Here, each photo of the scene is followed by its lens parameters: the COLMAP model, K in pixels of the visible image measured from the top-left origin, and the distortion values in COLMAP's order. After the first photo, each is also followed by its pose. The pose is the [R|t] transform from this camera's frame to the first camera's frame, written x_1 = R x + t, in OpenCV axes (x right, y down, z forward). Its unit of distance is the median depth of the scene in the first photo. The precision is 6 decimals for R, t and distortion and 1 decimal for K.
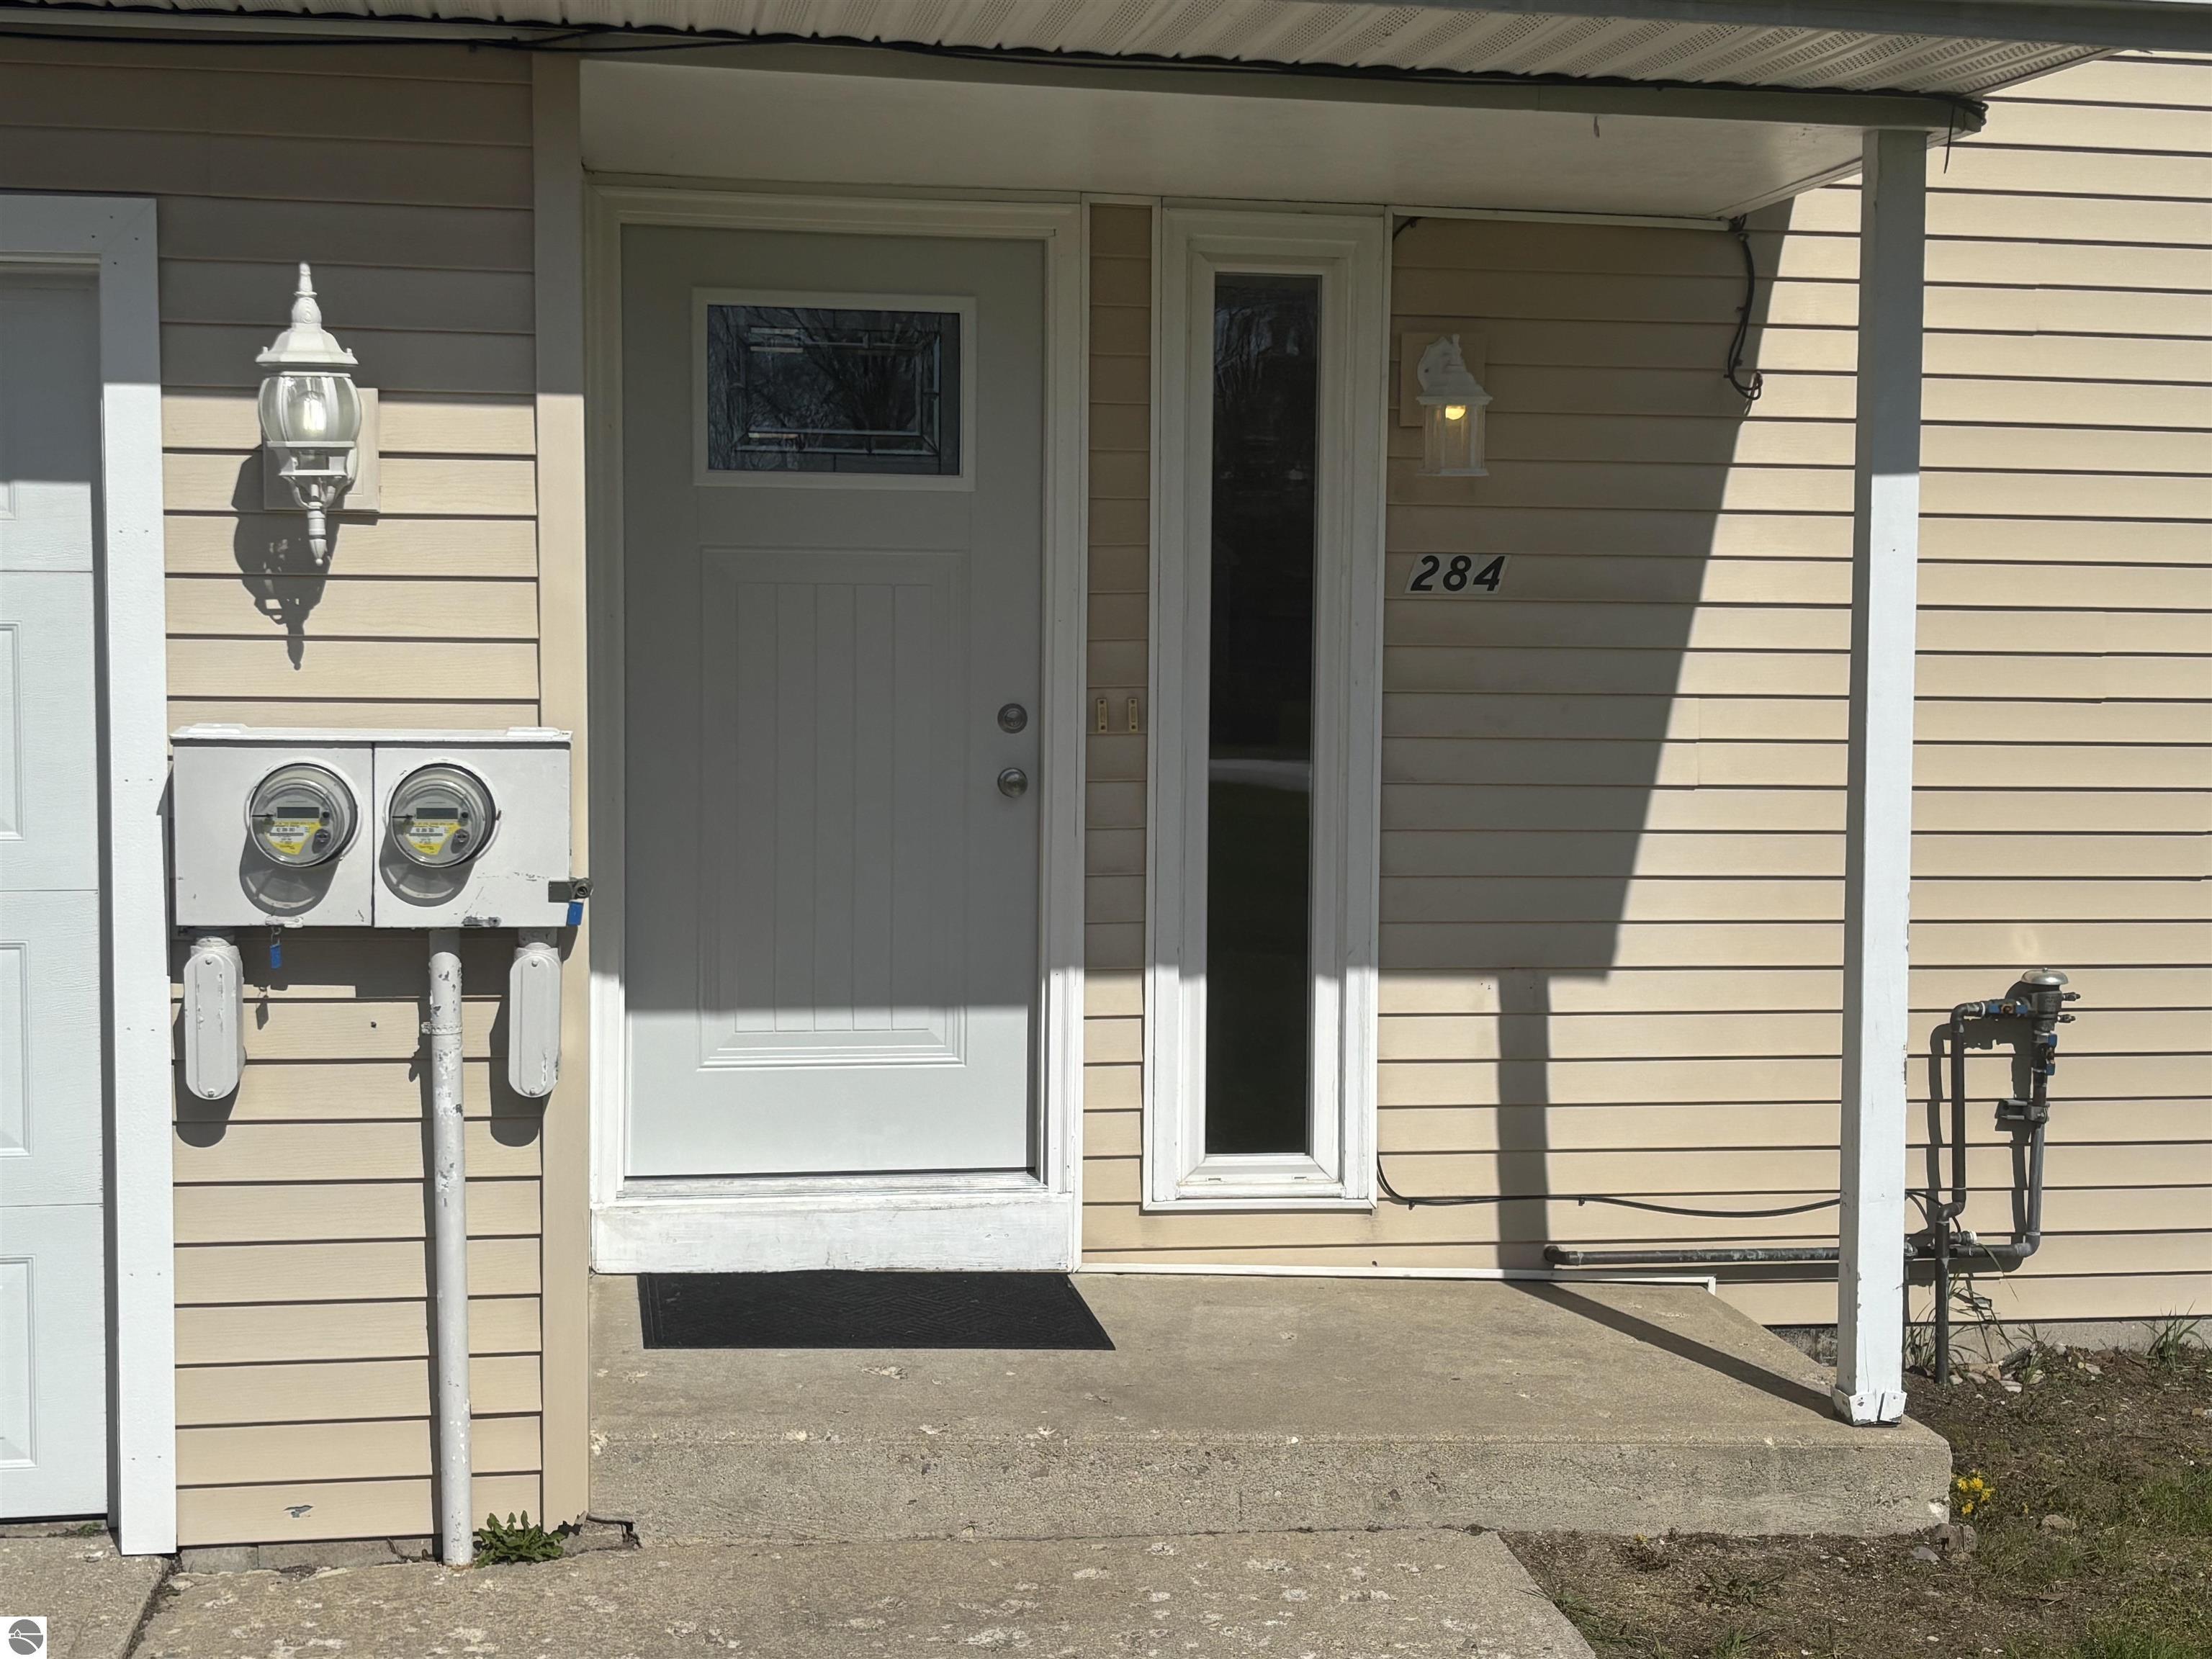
lens RADIAL K [[3024.5, 0, 1106.3], [0, 3024.5, 834.7], [0, 0, 1]] dist [0.085388, 0.000000]
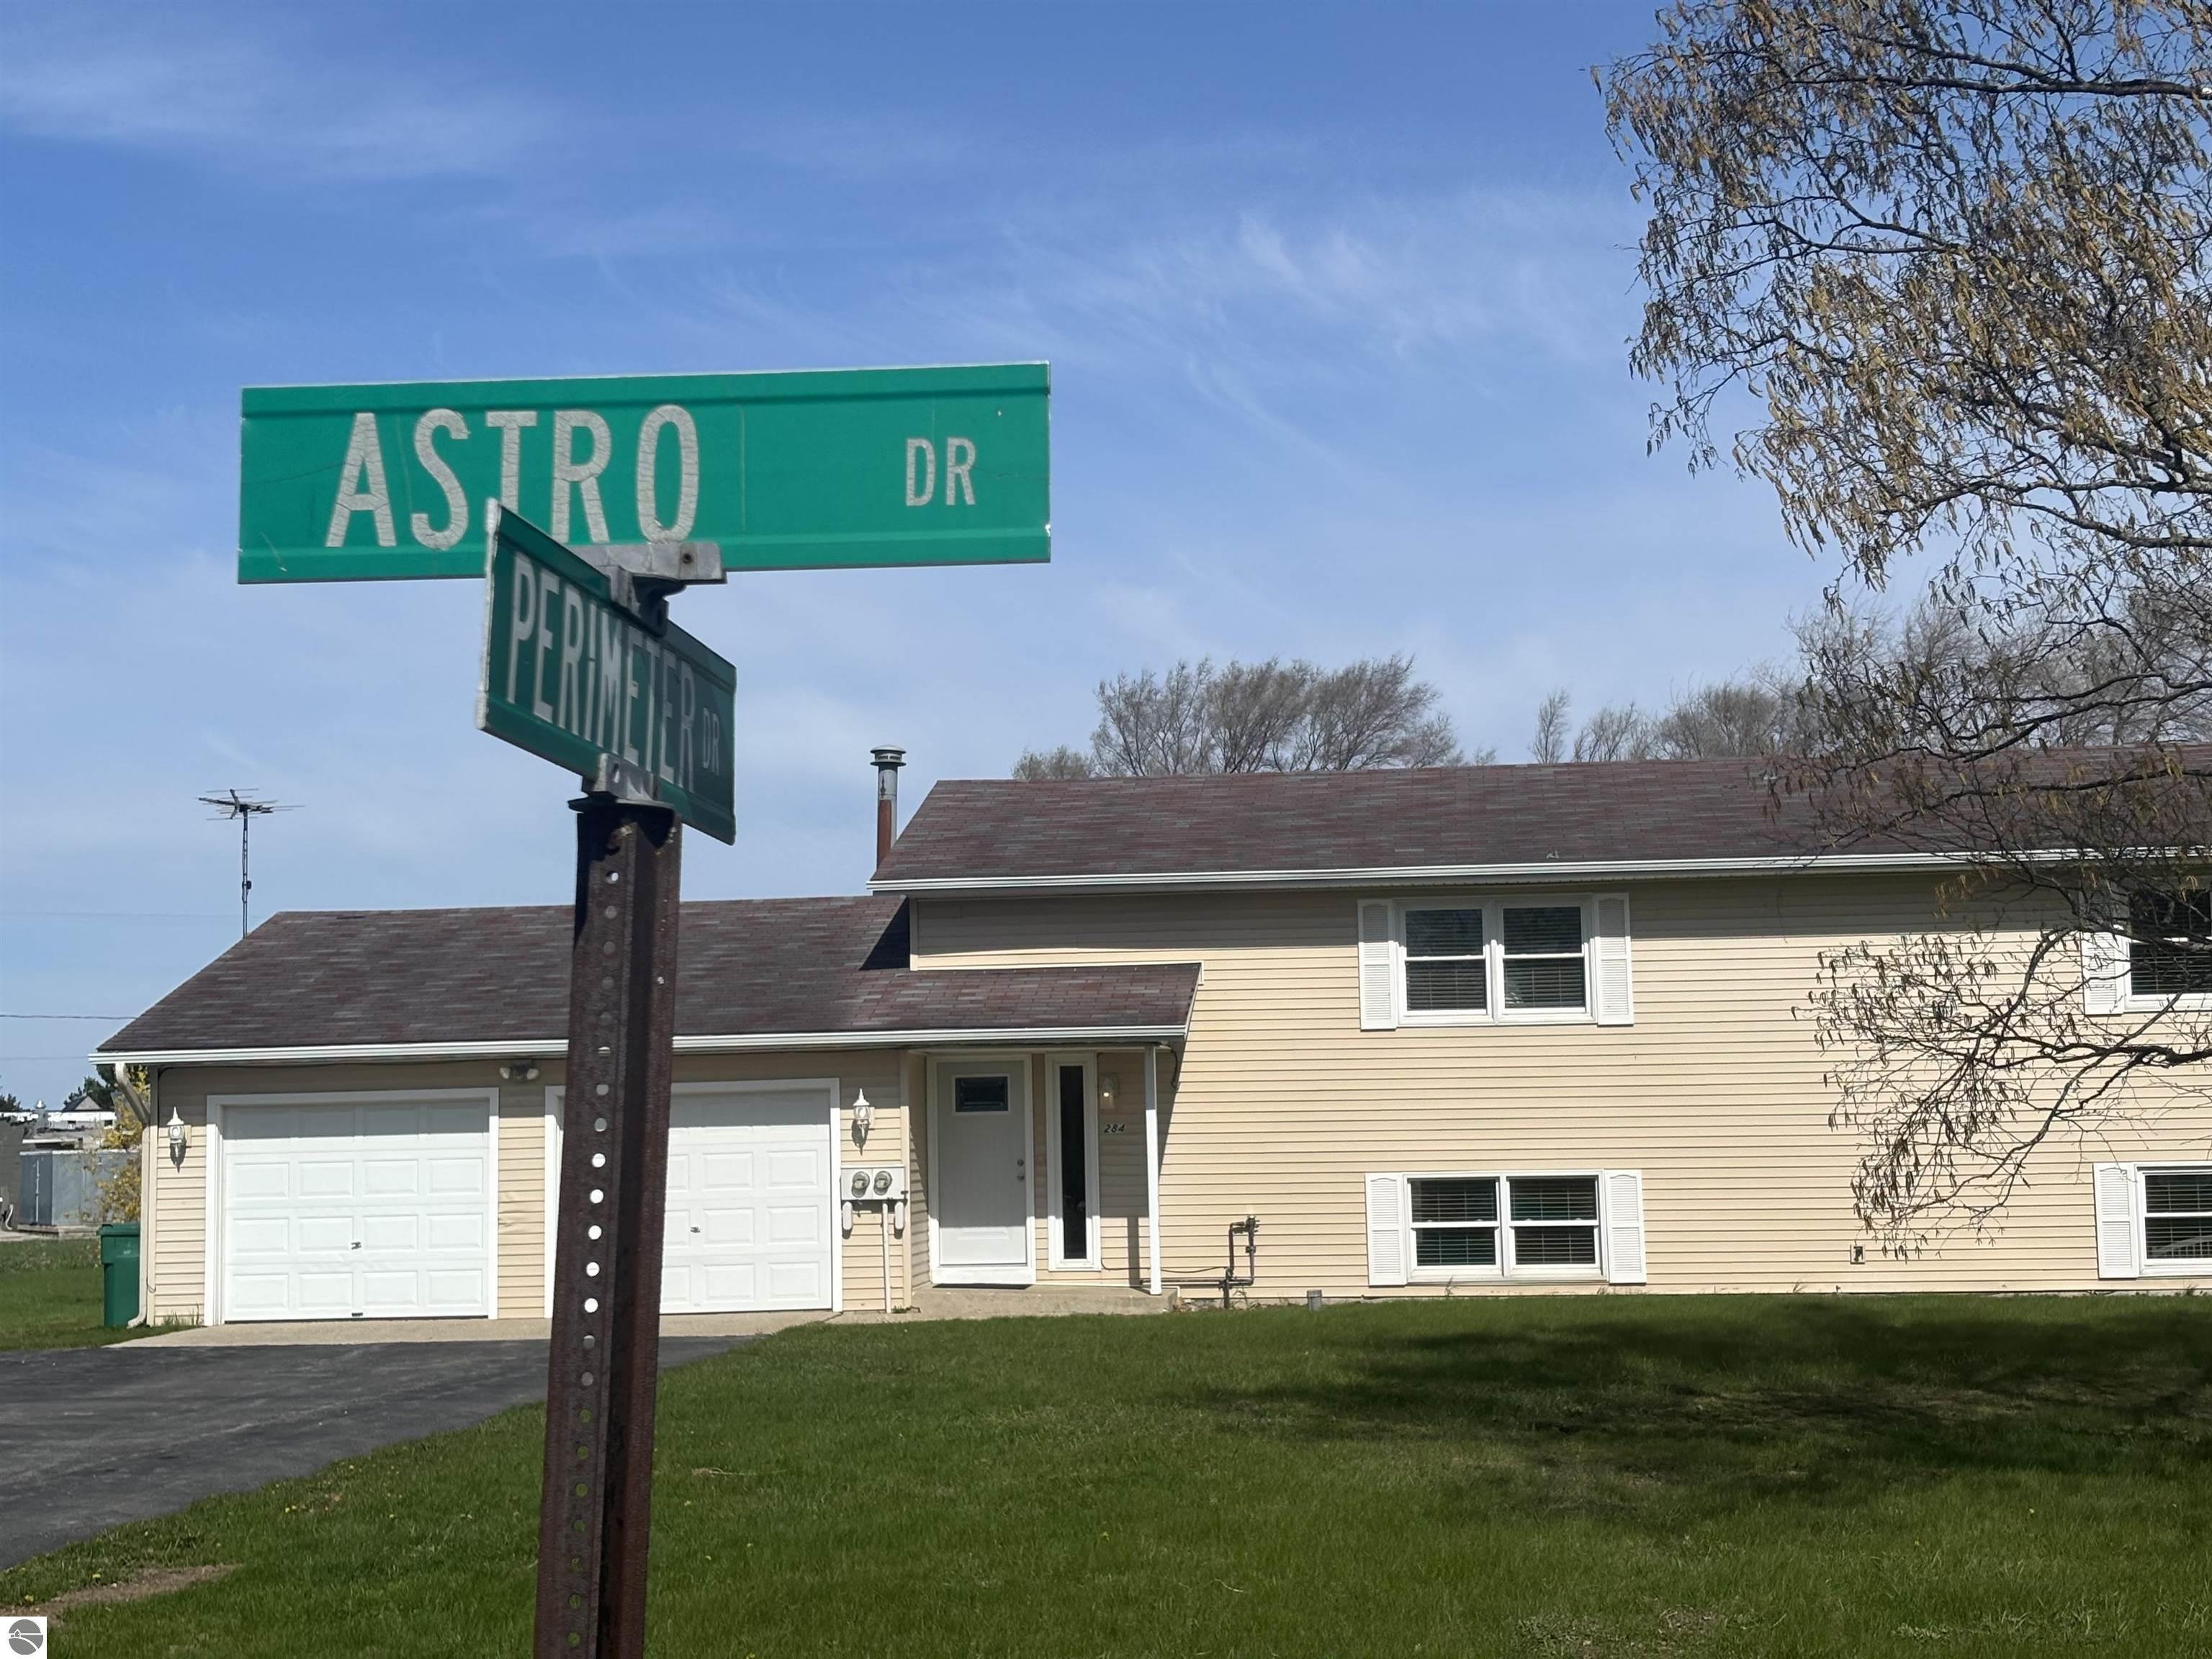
lens RADIAL K [[3340.4, 0, 1108.2], [0, 3340.4, 827.1], [0, 0, 1]] dist [0.176441, 0.000000]
pose [[0.960040, -0.053831, -0.274638, 1.563970], [0.010037, 0.987318, -0.158436, 0.272257], [0.279684, 0.149349, 0.948405, -3.978787]]
